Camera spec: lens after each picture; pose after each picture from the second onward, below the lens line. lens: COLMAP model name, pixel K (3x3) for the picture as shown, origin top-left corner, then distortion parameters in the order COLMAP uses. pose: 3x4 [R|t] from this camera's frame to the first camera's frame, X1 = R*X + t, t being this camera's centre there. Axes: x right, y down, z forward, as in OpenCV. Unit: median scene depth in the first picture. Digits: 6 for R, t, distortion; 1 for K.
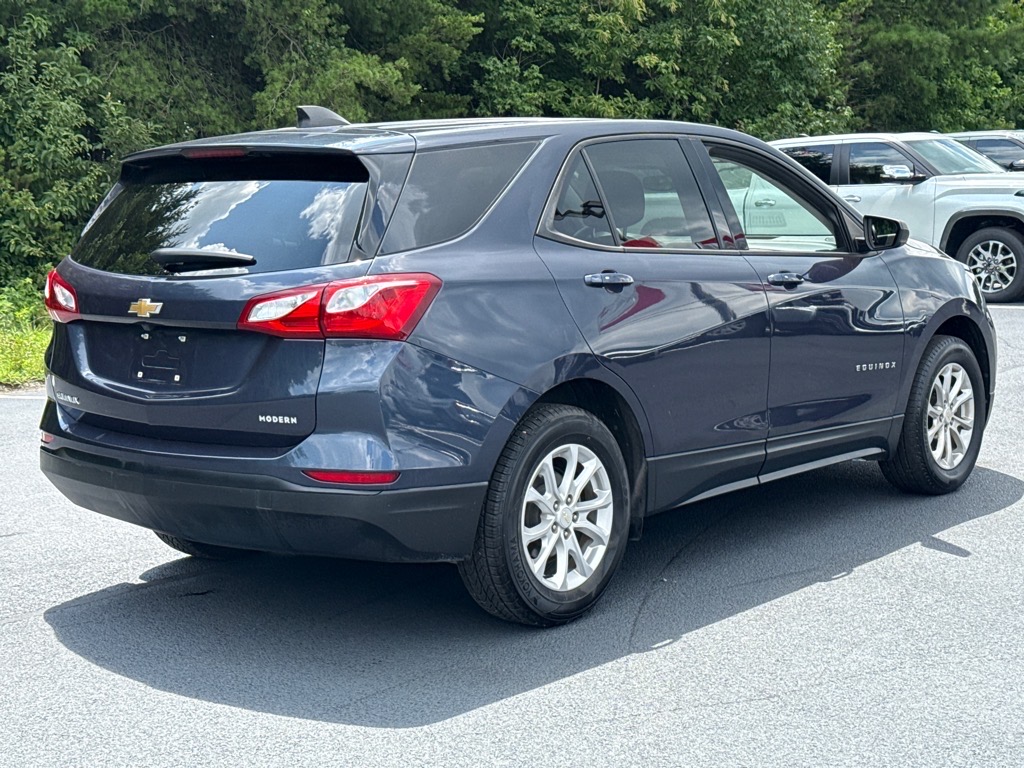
lens RADIAL K [[1650.6, 0, 512.4], [0, 1650.6, 387.6], [0, 0, 1]] dist [0.053344, 0.000000]
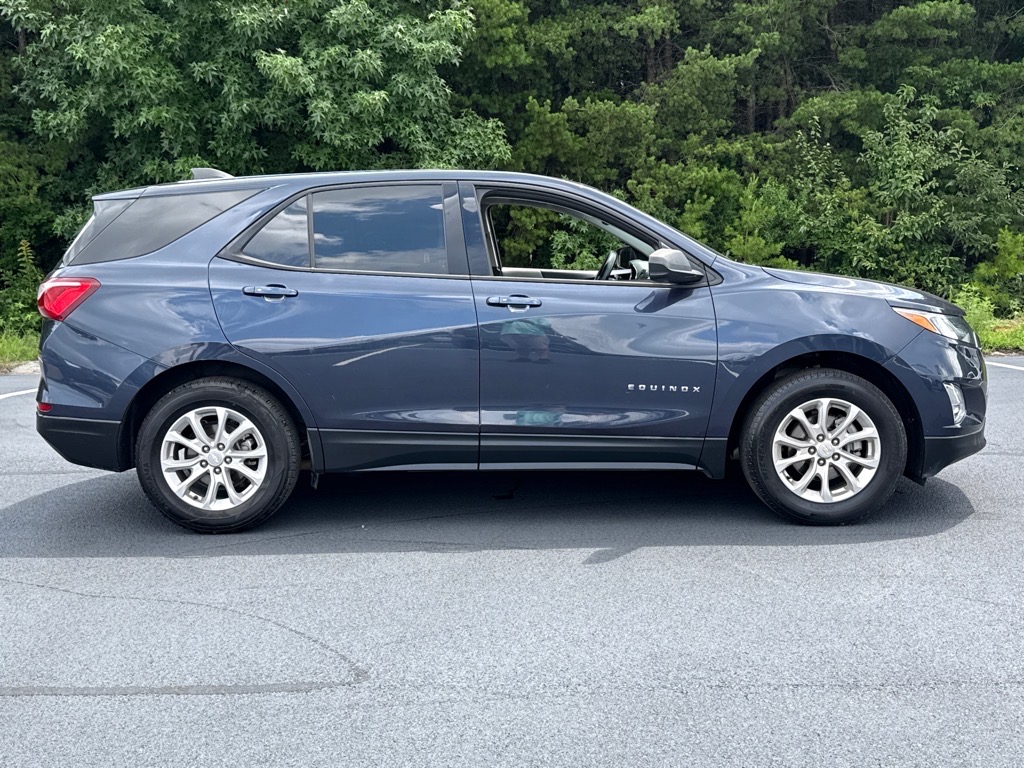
lens RADIAL K [[1217.9, 0, 512.3], [0, 1217.9, 379.1], [0, 0, 1]] dist [0.075627, 0.000000]
pose [[0.648588, 0.101595, -0.754329, 0.831372], [-0.091576, 0.994269, 0.055171, -0.059037], [0.755611, 0.033295, 0.654174, 0.433883]]
